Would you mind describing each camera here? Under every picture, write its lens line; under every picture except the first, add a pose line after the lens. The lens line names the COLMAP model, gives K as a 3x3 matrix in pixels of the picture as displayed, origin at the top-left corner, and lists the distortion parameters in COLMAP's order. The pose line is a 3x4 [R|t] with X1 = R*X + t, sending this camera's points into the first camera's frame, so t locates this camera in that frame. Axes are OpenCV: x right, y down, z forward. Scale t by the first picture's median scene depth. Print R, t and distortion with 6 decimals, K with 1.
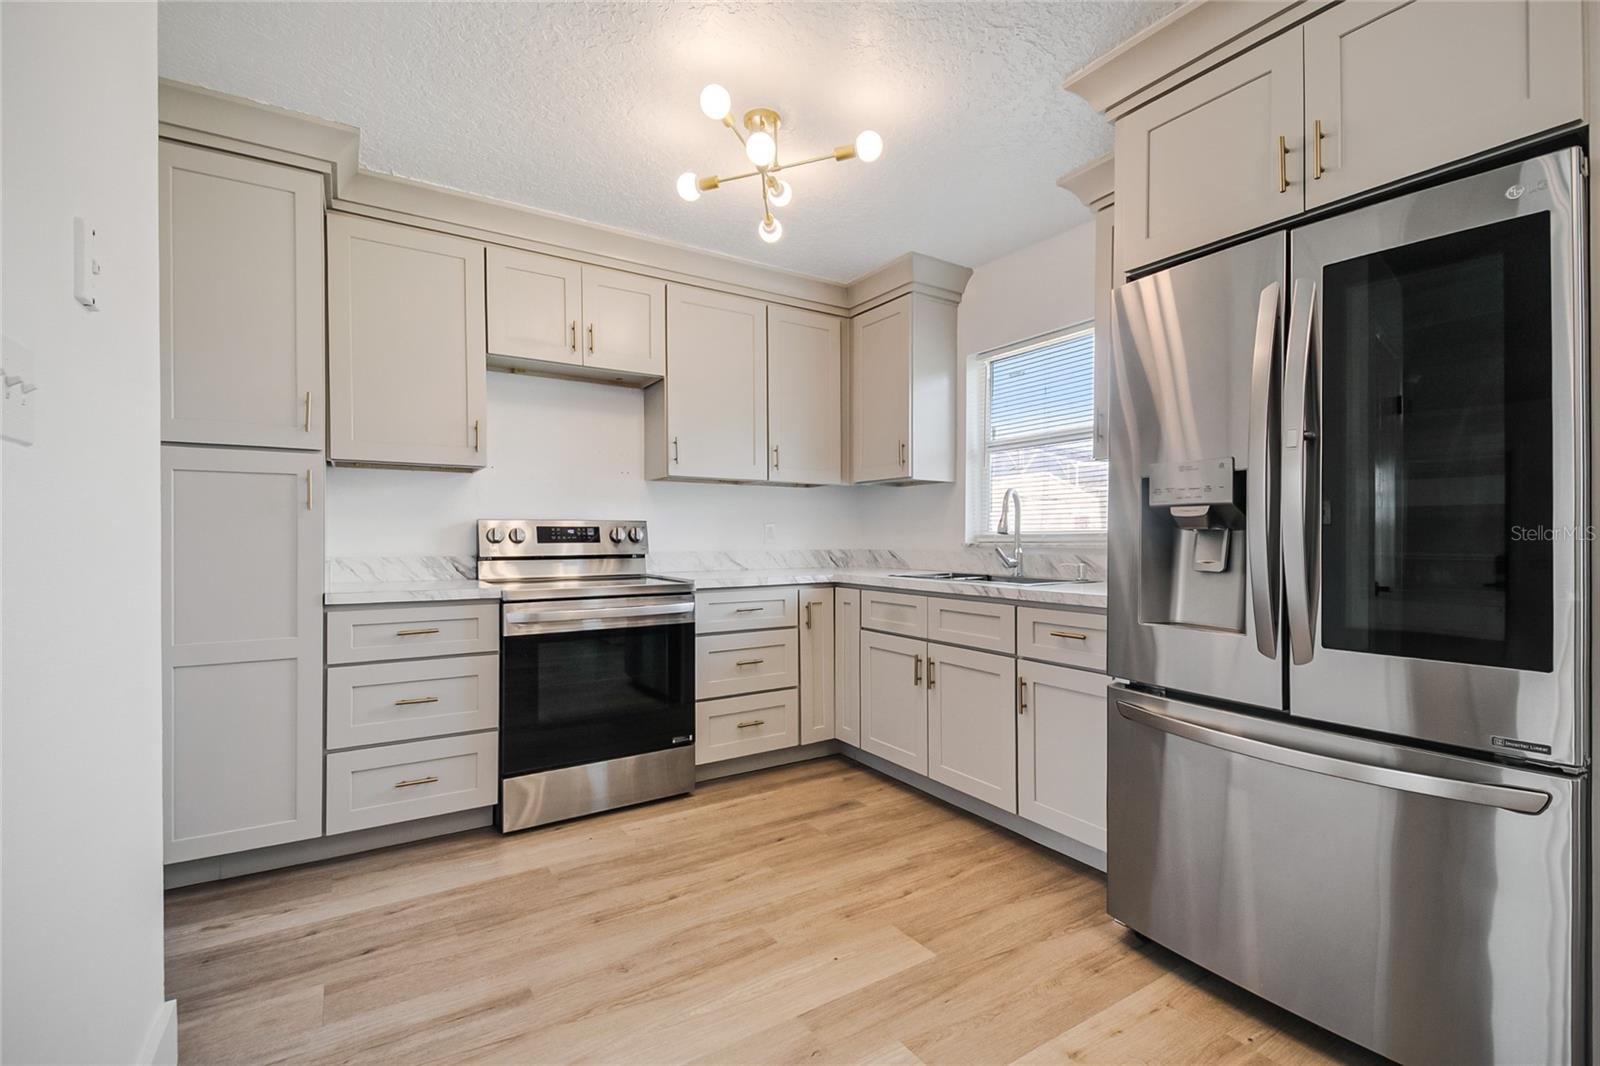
lens RADIAL K [[703.7, 0, 822.7], [0, 703.7, 540.7], [0, 0, 1]] dist [0.005963, -0.009358]
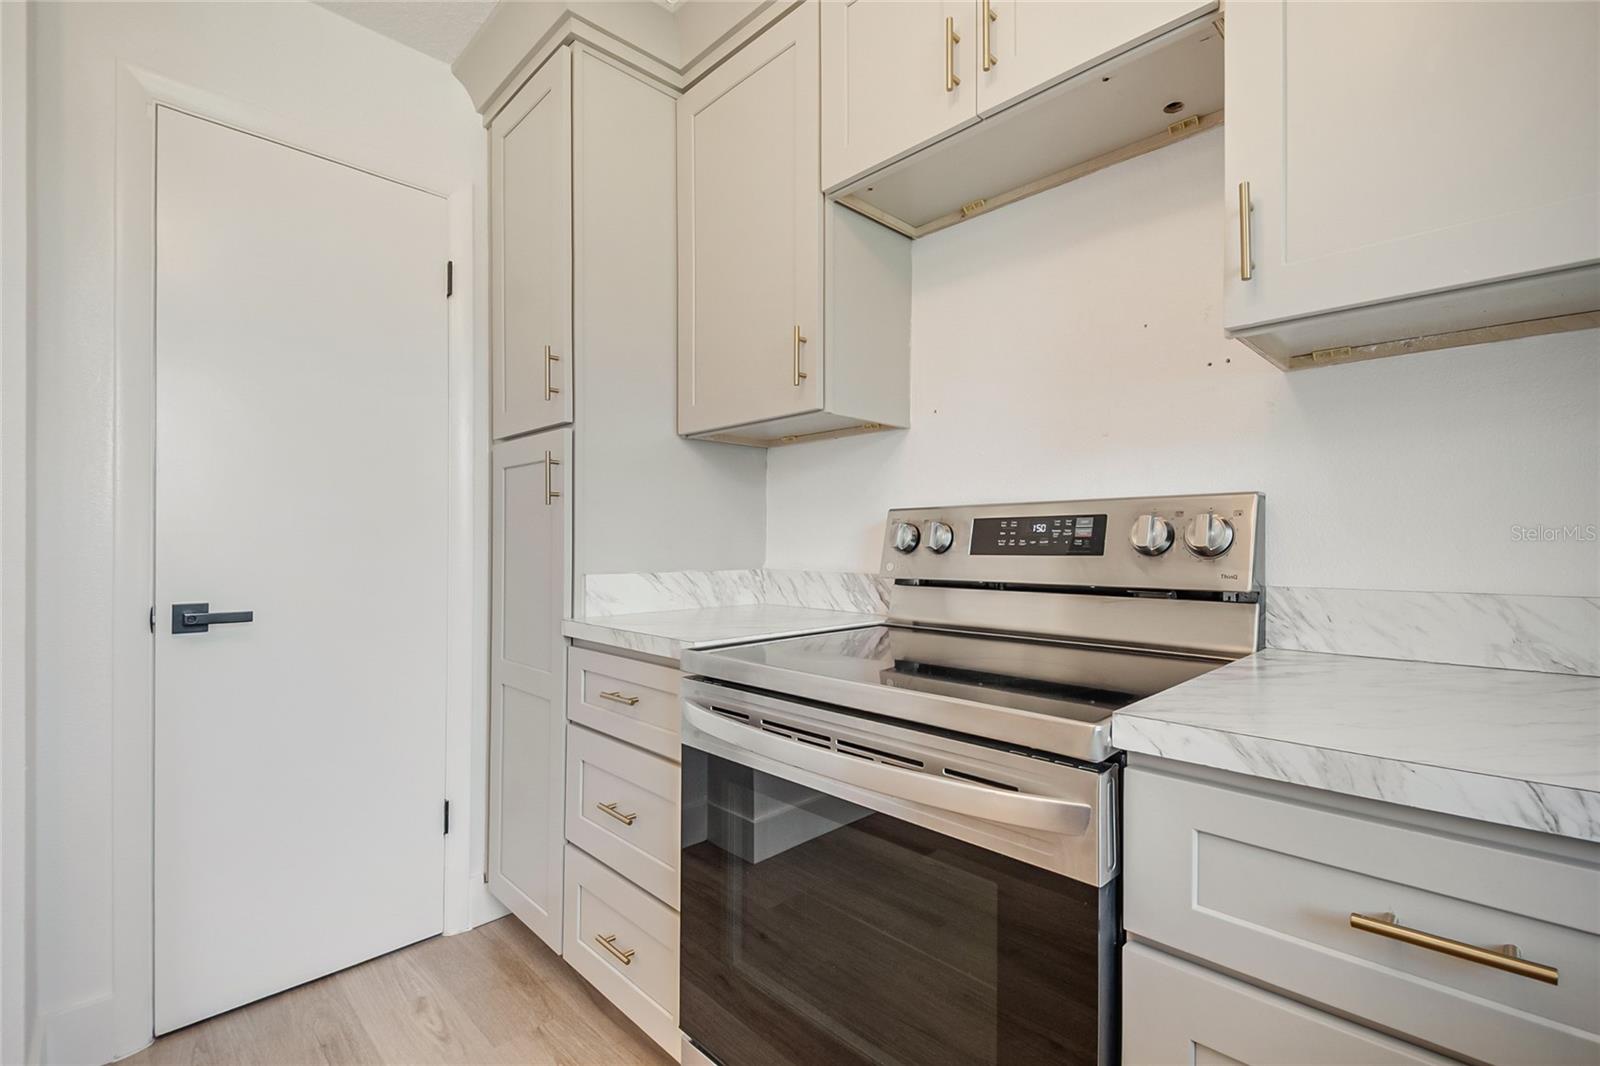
lens RADIAL K [[703.7, 0, 770.6], [0, 703.7, 546.1], [0, 0, 1]] dist [0.005963, -0.009358]
pose [[0.203553, 0.007238, -0.979037, 0.027743], [-0.005643, 0.999965, 0.006219, -0.004398], [0.979048, 0.004259, 0.203587, 0.836930]]
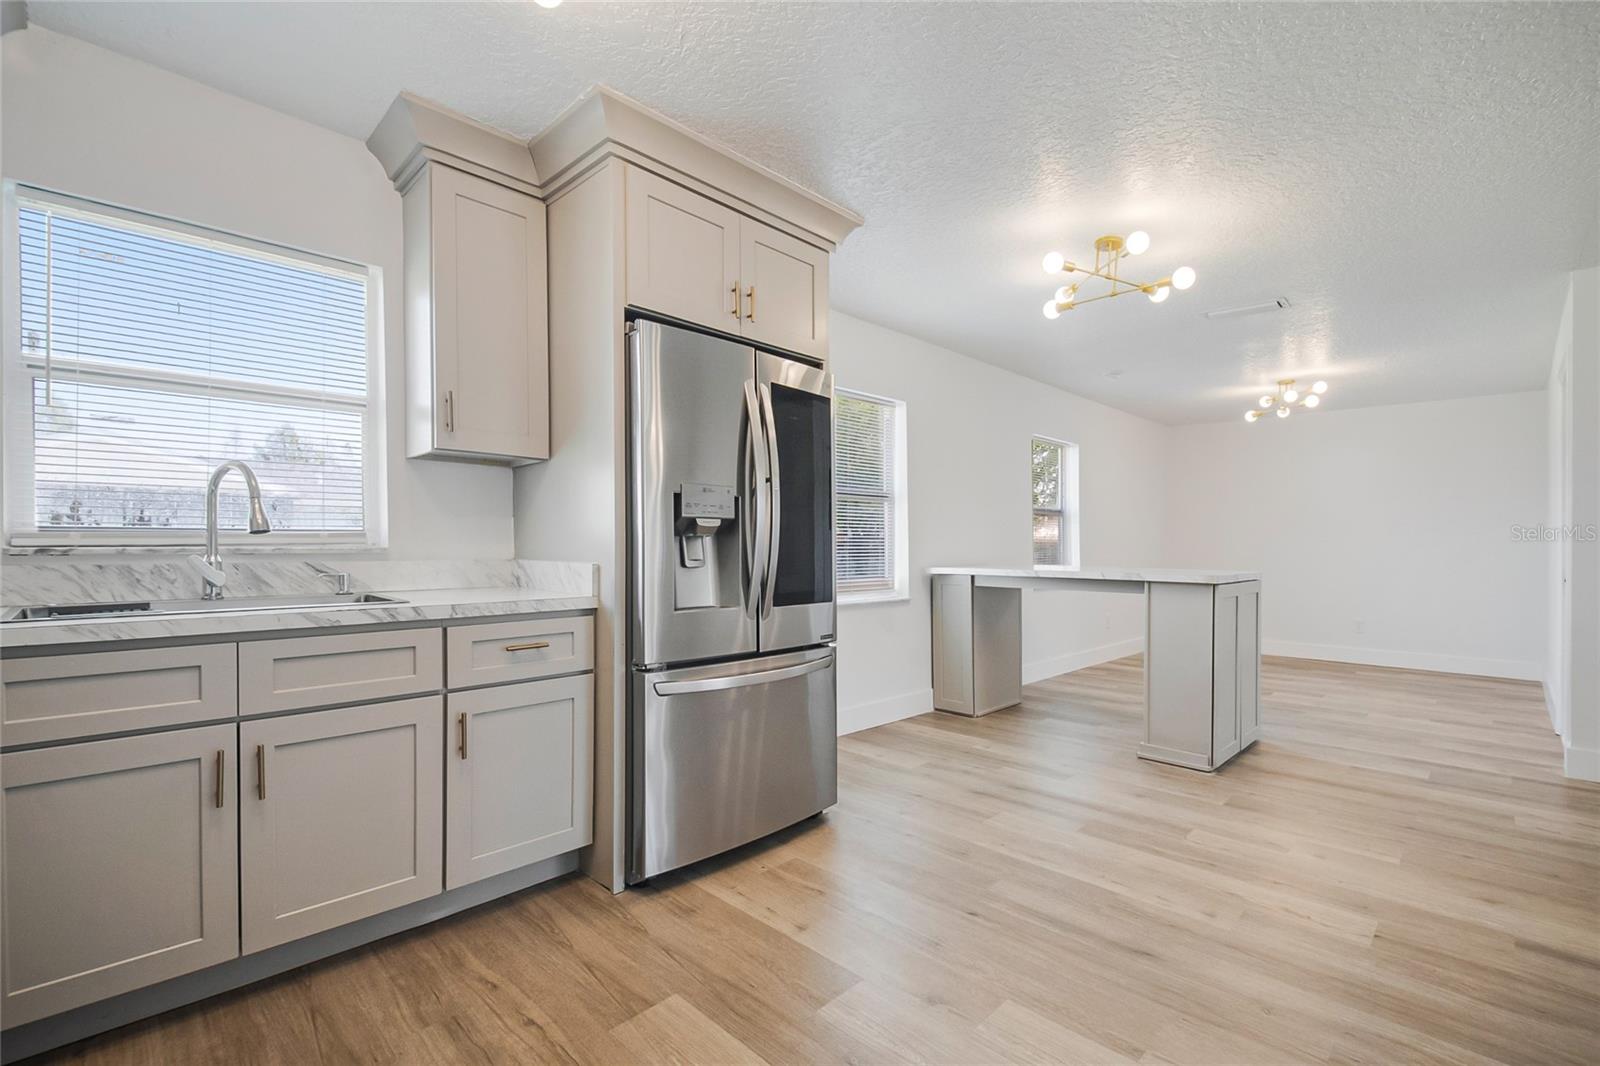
lens RADIAL K [[703.7, 0, 796.0], [0, 703.7, 548.0], [0, 0, 1]] dist [0.005963, -0.009358]
pose [[-0.194945, -0.007486, 0.980786, -0.485215], [-0.000779, 0.999972, 0.007478, -0.002247], [-0.980814, 0.000694, -0.194945, 0.646666]]
